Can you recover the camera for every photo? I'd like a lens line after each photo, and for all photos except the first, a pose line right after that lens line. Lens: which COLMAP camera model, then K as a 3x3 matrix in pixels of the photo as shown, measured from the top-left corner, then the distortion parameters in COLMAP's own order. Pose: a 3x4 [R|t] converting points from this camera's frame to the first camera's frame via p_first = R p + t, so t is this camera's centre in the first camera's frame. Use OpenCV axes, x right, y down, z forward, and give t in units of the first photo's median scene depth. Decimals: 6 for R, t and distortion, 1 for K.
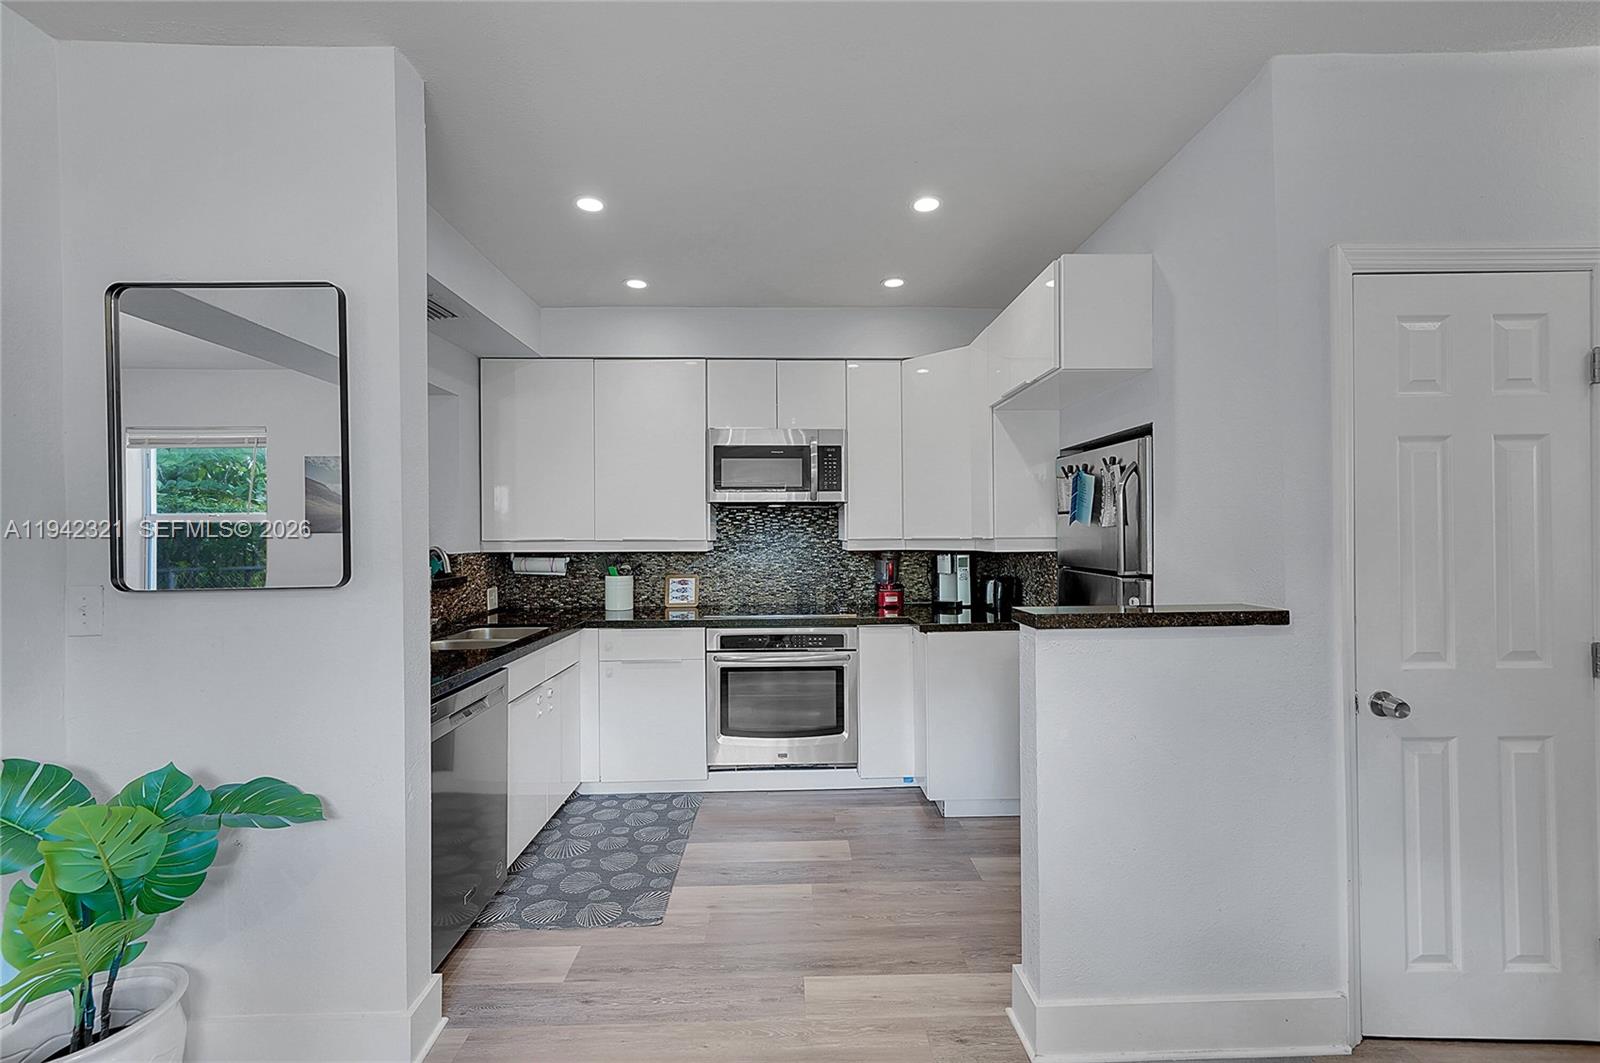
lens RADIAL K [[714.7, 0, 800.0], [0, 714.7, 531.5], [0, 0, 1]] dist [0.000830, 0.000141]
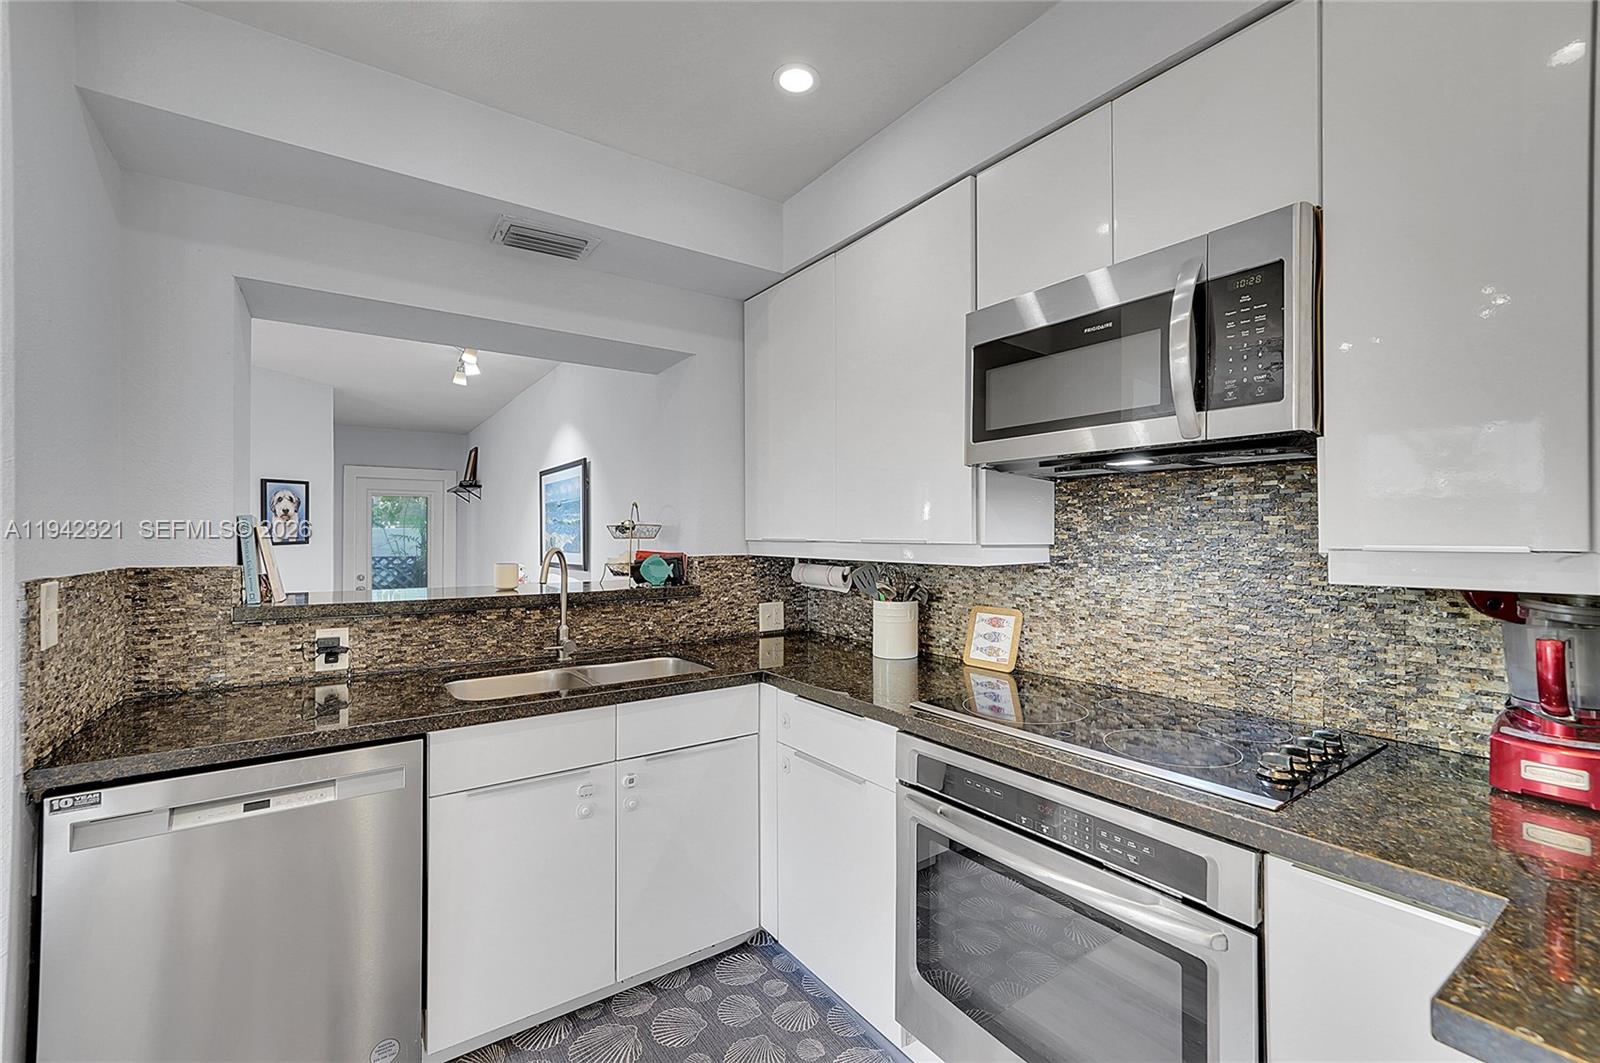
lens RADIAL K [[678.1, 0, 800.0], [0, 678.1, 531.5], [0, 0, 1]] dist [0.000768, 0.000165]
pose [[0.548999, 0.000870, -0.835822, 0.180366], [-0.000290, 1.000000, 0.000851, 0.003009], [0.835823, -0.000224, 0.548999, 0.603181]]
